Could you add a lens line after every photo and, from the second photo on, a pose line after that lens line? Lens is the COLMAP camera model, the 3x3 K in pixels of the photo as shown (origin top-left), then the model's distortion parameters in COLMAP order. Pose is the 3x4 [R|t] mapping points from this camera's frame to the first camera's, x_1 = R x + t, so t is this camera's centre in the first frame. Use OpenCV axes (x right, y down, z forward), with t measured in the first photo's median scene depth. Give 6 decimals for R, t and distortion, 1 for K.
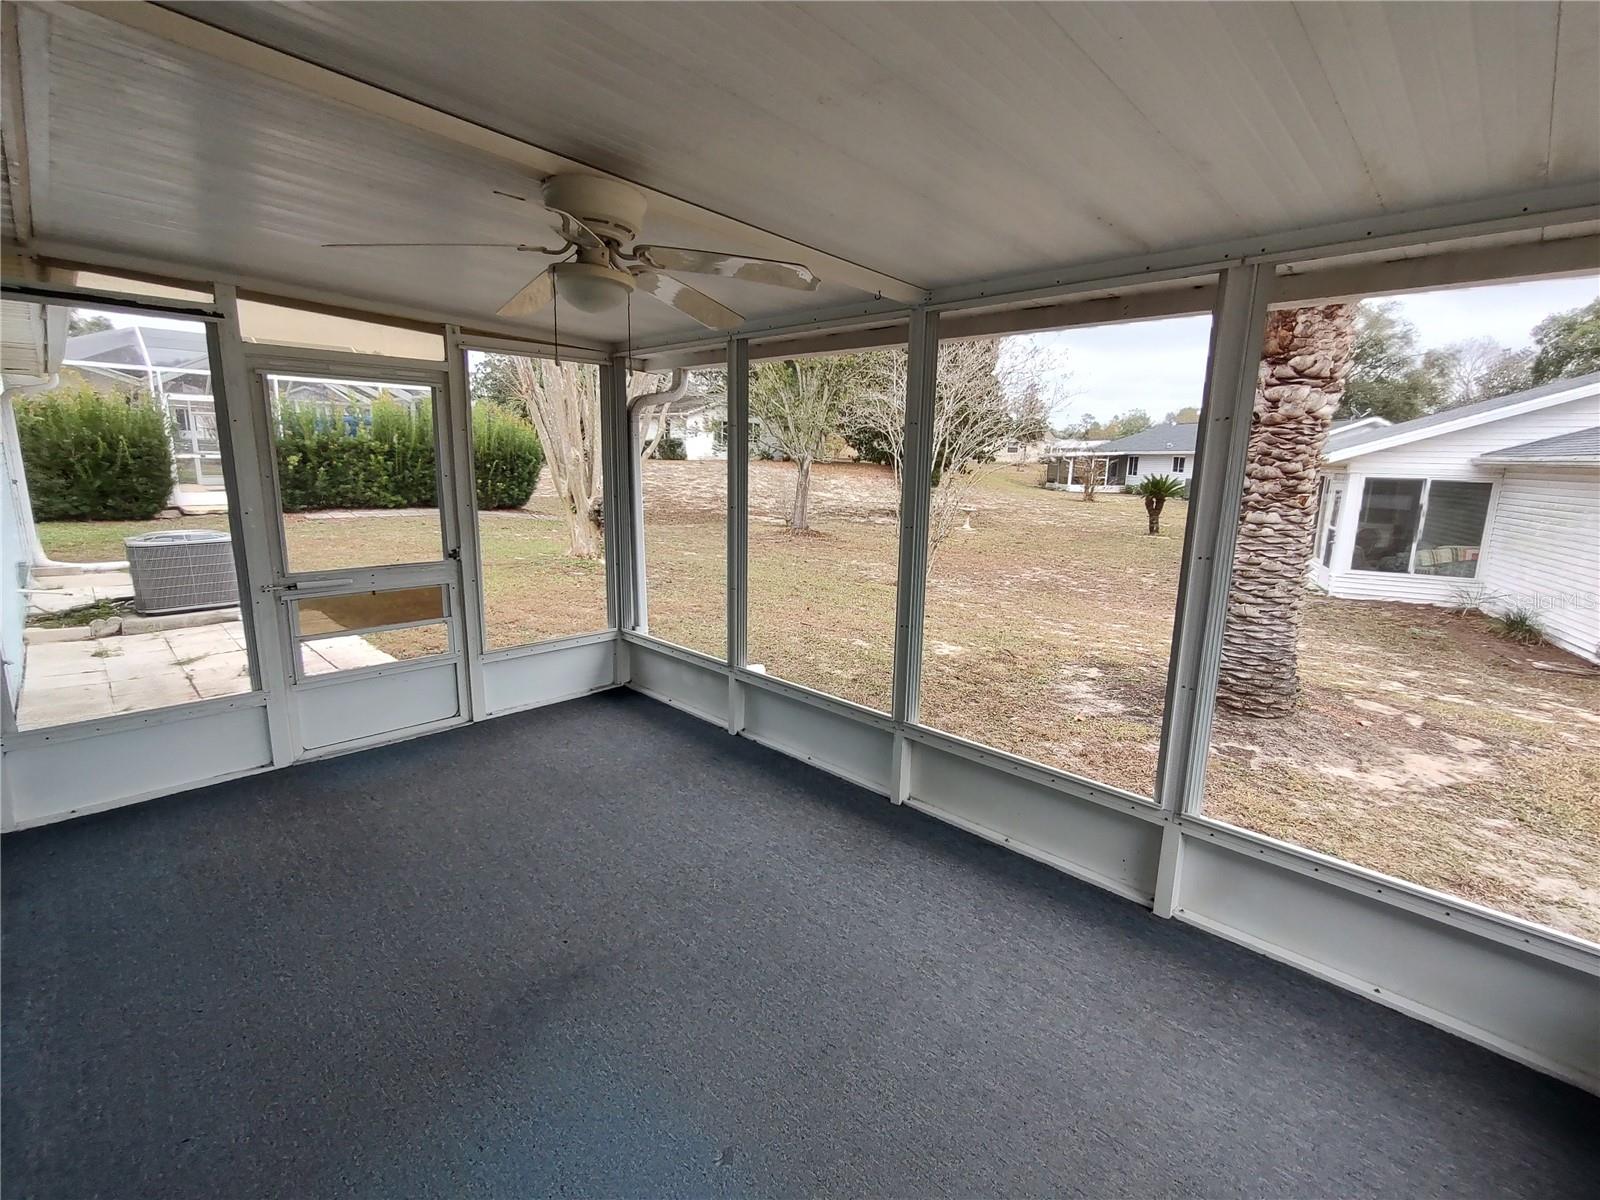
lens RADIAL K [[723.8, 0, 800.7], [0, 723.8, 595.2], [0, 0, 1]] dist [-0.011096, -0.000260]
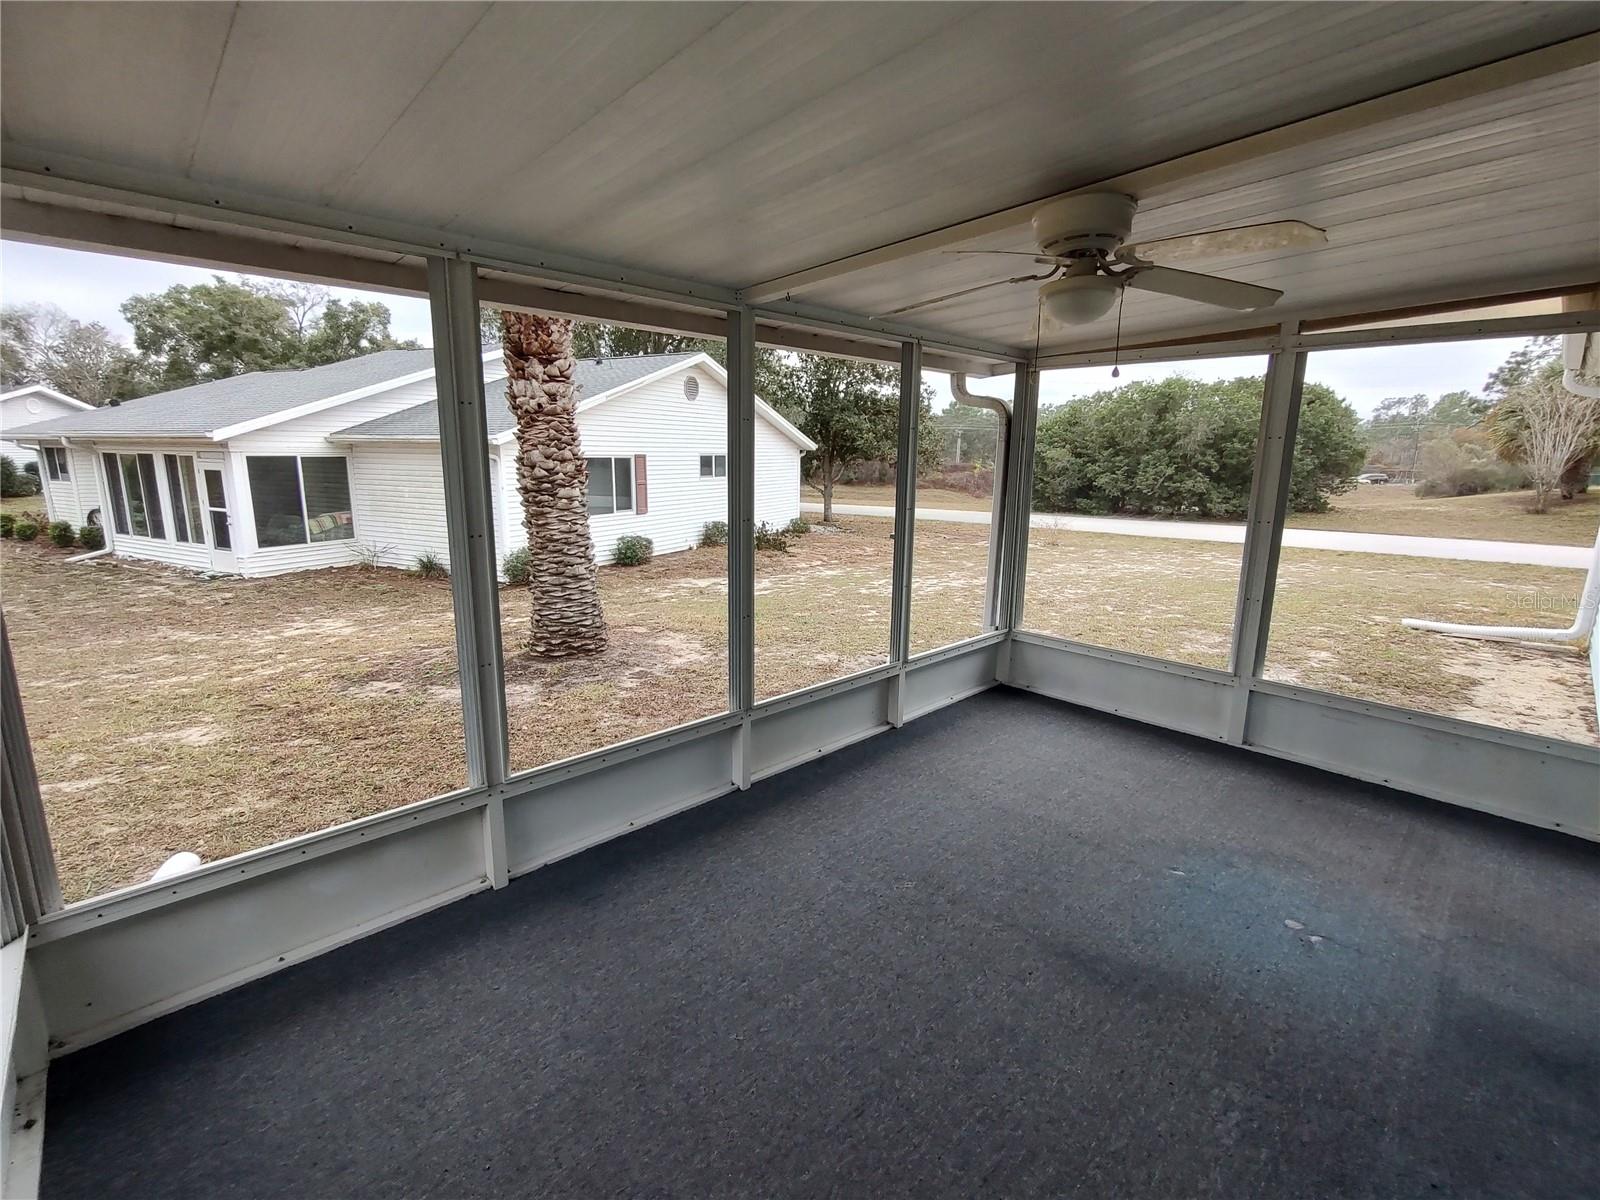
lens RADIAL K [[723.8, 0, 800.7], [0, 723.8, 595.2], [0, 0, 1]] dist [-0.011096, -0.000260]
pose [[0.036365, -0.215522, 0.975822, -0.567106], [0.180109, 0.961891, 0.205734, -0.122456], [-0.982974, 0.168273, 0.073796, 0.560683]]
